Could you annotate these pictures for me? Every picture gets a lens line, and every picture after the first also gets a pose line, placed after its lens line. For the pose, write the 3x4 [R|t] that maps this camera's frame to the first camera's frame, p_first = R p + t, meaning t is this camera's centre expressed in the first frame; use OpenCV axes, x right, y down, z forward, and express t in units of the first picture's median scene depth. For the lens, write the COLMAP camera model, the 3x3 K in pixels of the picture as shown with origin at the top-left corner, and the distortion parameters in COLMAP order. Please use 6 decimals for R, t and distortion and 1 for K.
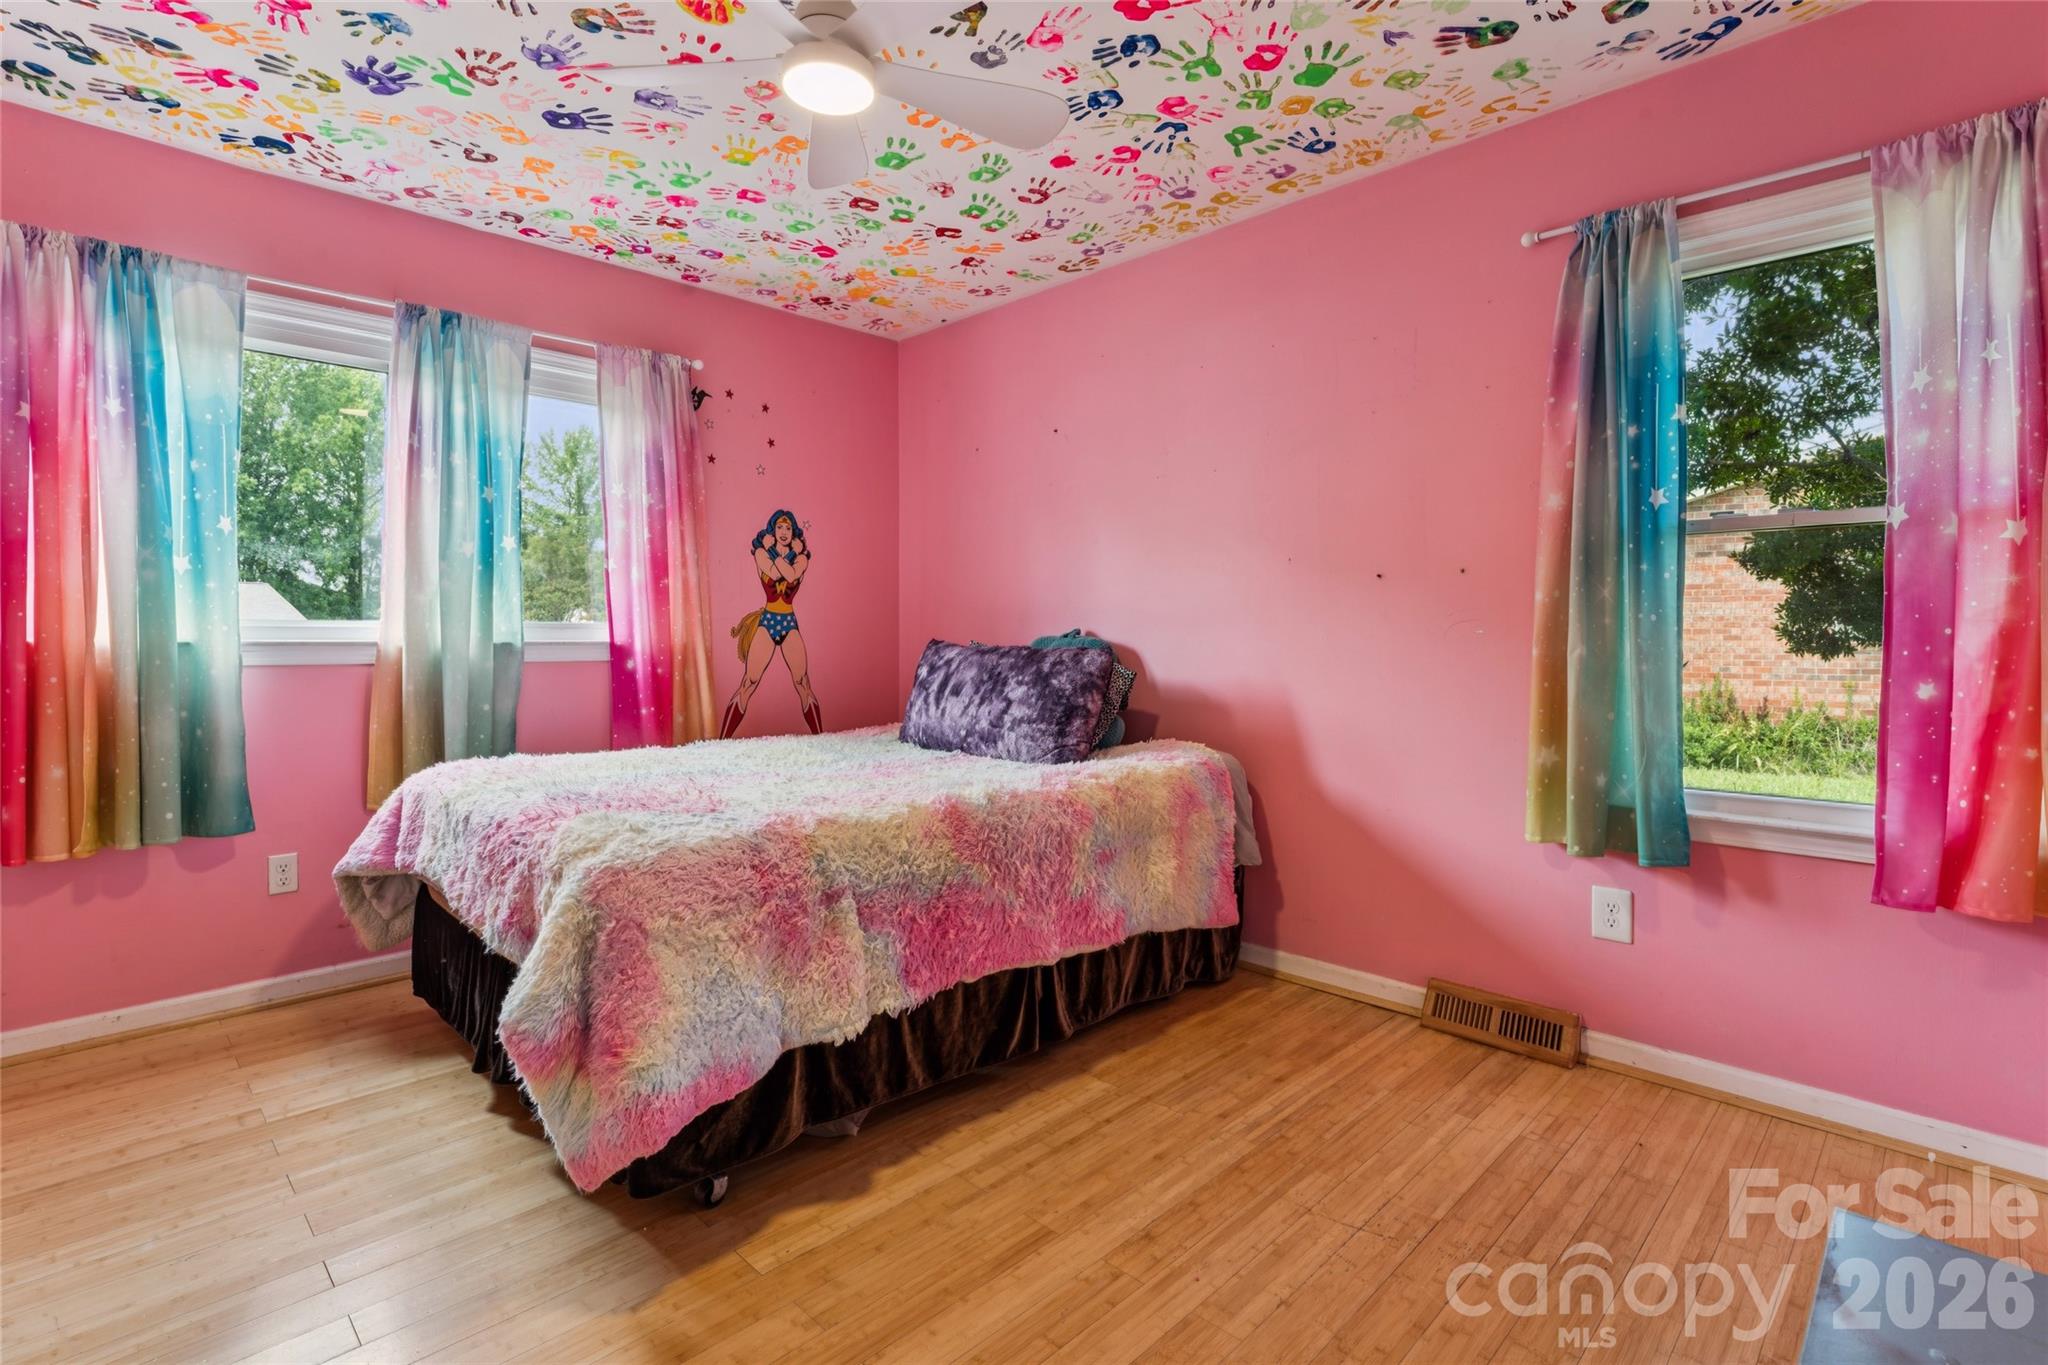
lens RADIAL K [[963.4, 0, 1031.4], [0, 963.4, 665.2], [0, 0, 1]] dist [-0.000071, 0.000273]
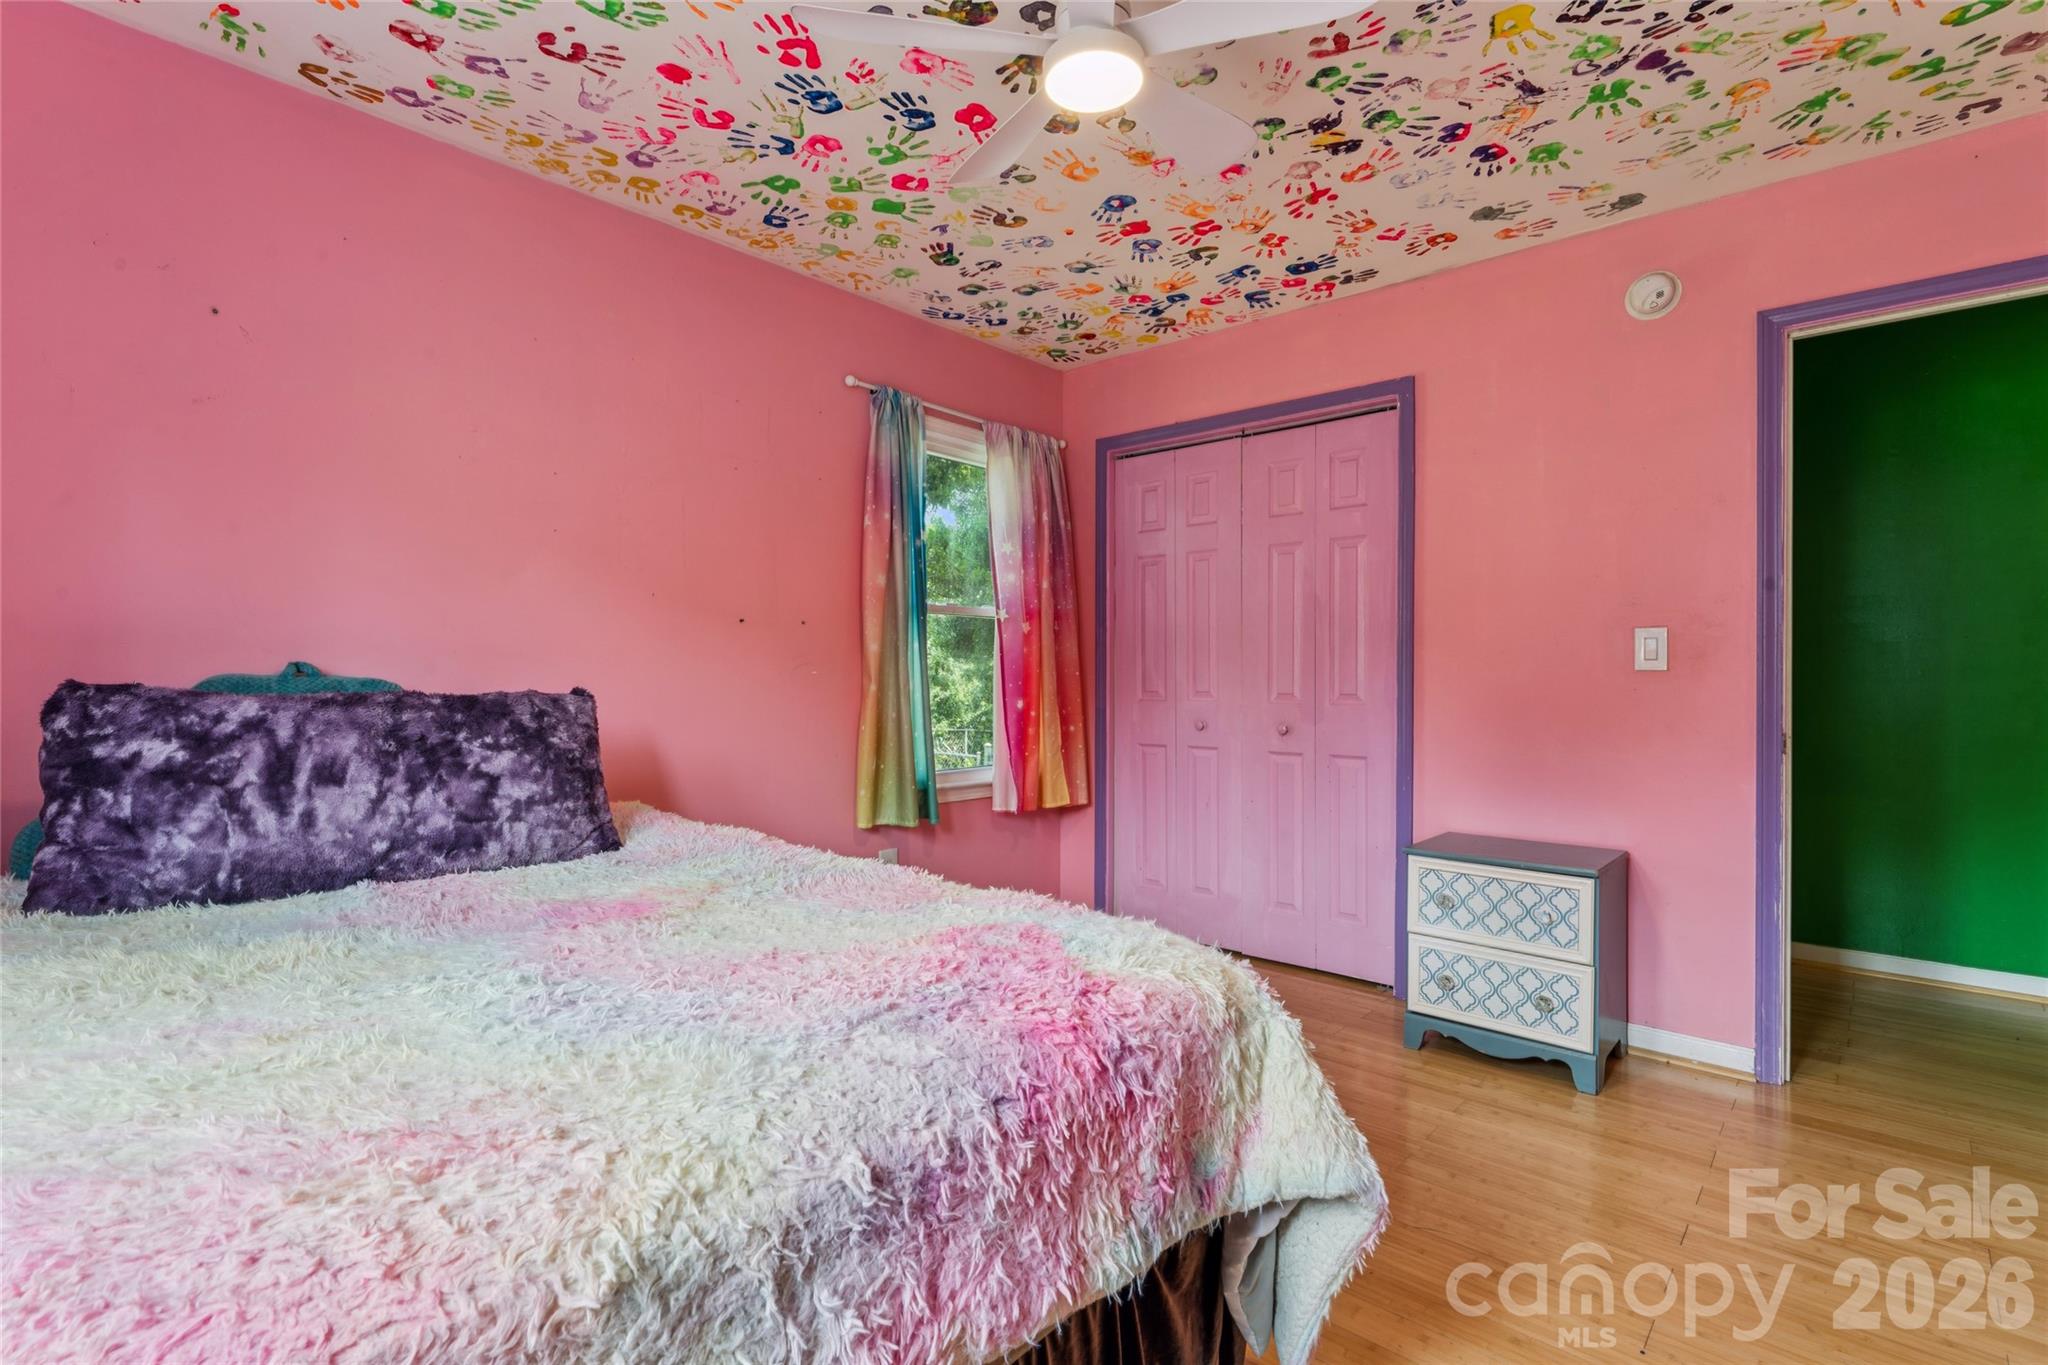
lens RADIAL K [[963.4, 0, 1018.6], [0, 963.4, 680.3], [0, 0, 1]] dist [-0.000071, 0.000273]
pose [[-0.037607, -0.003633, 0.999286, -0.663956], [0.024826, 0.999681, 0.004568, -0.020890], [-0.998984, 0.024980, -0.037505, 0.660229]]
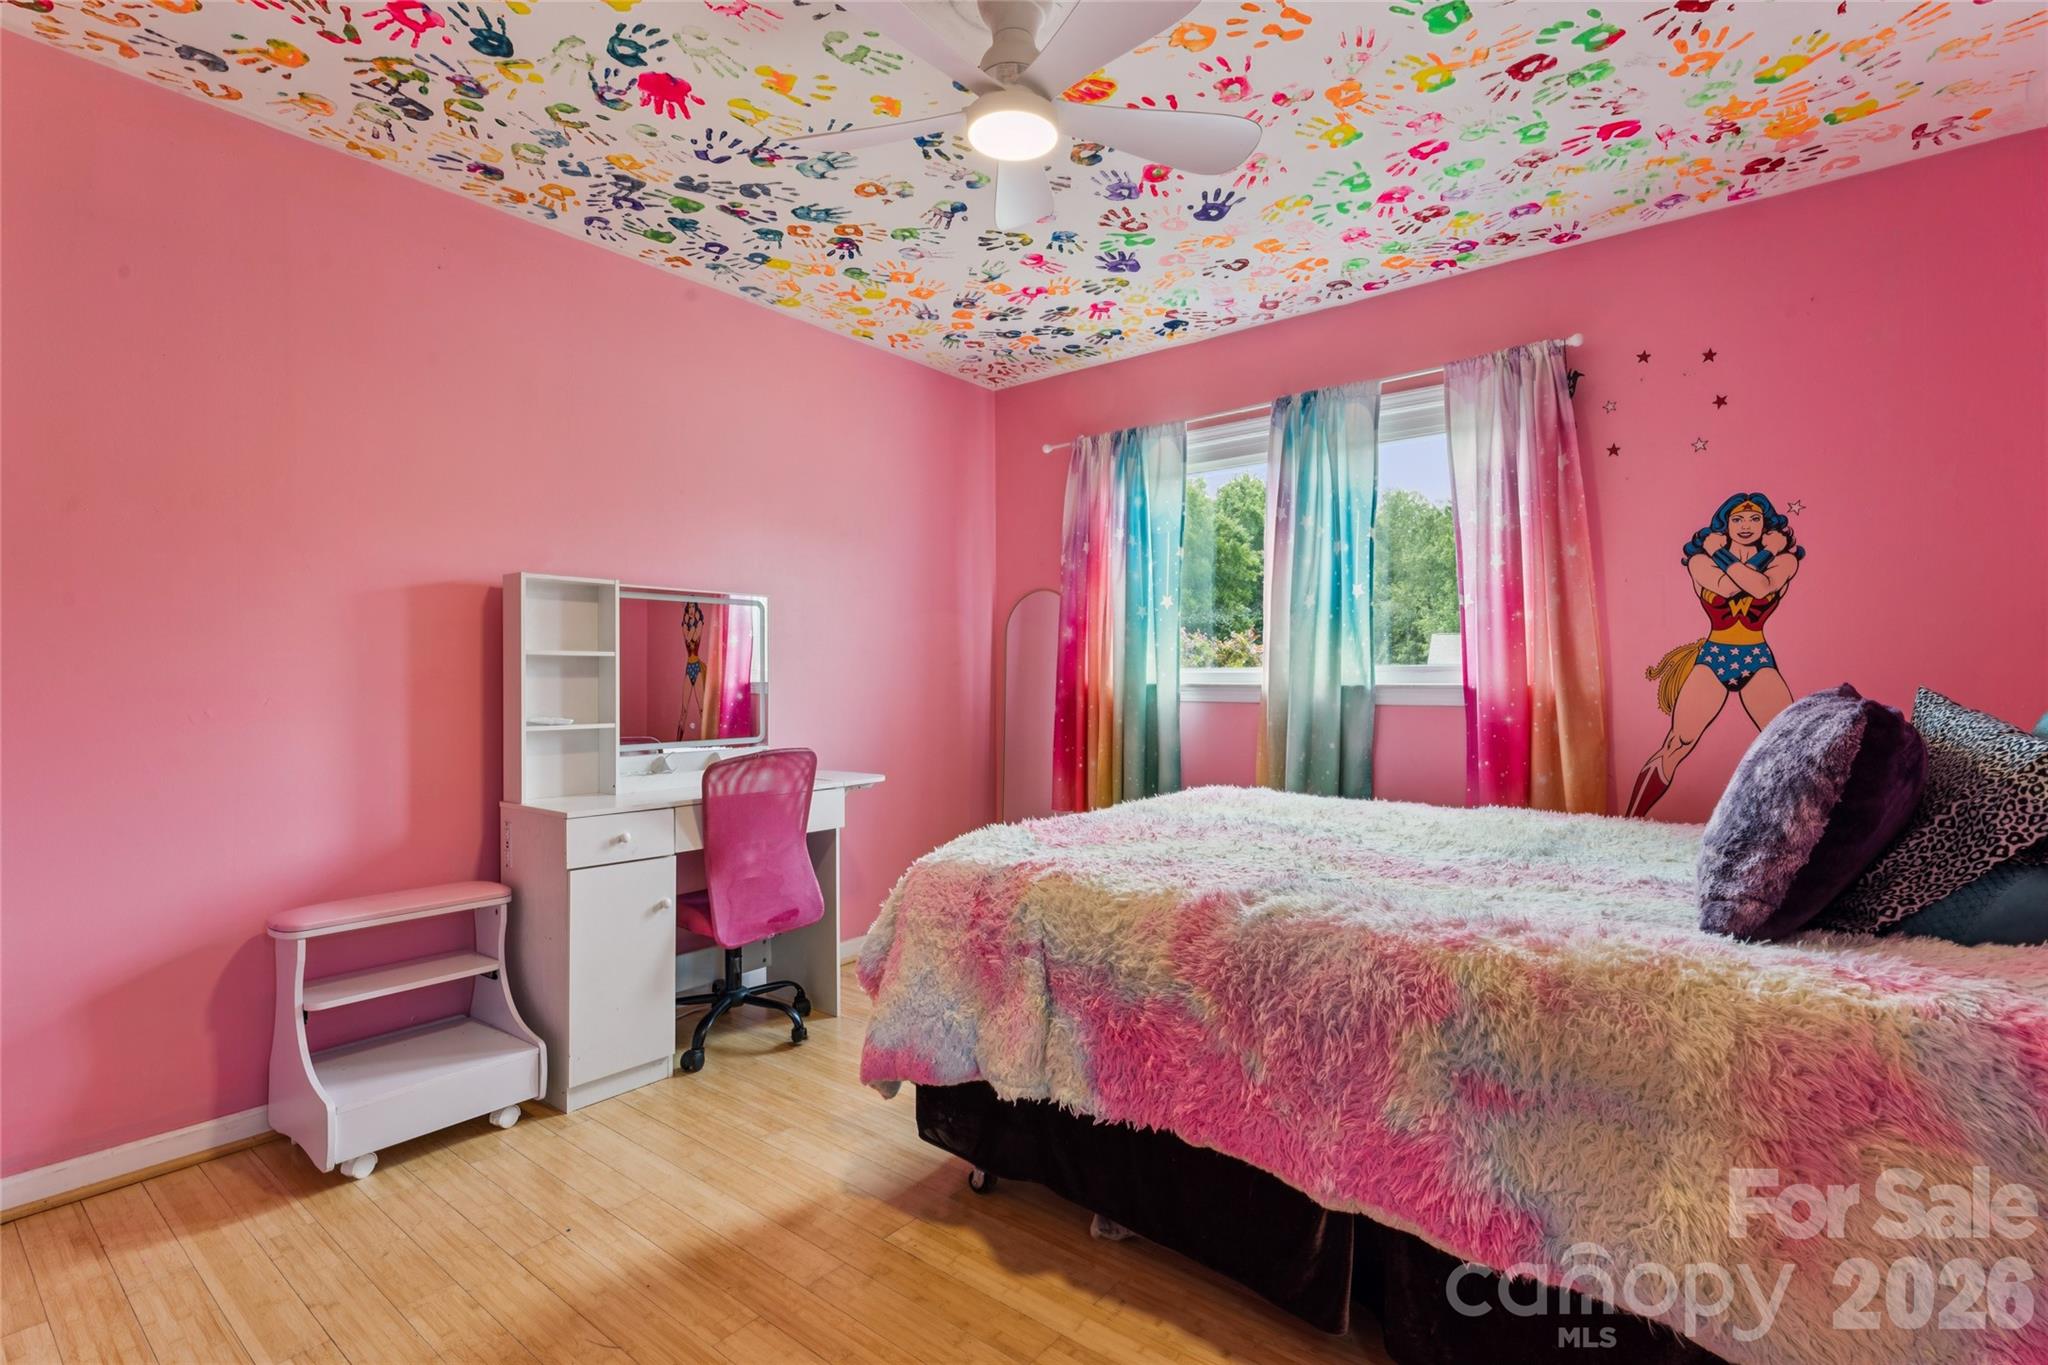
lens RADIAL K [[963.4, 0, 1036.3], [0, 963.4, 677.5], [0, 0, 1]] dist [-0.000071, 0.000273]
pose [[0.105965, -0.002231, -0.994367, 0.461284], [-0.026768, 0.999629, -0.005095, -0.017656], [0.994009, 0.027157, 0.105866, 0.546351]]
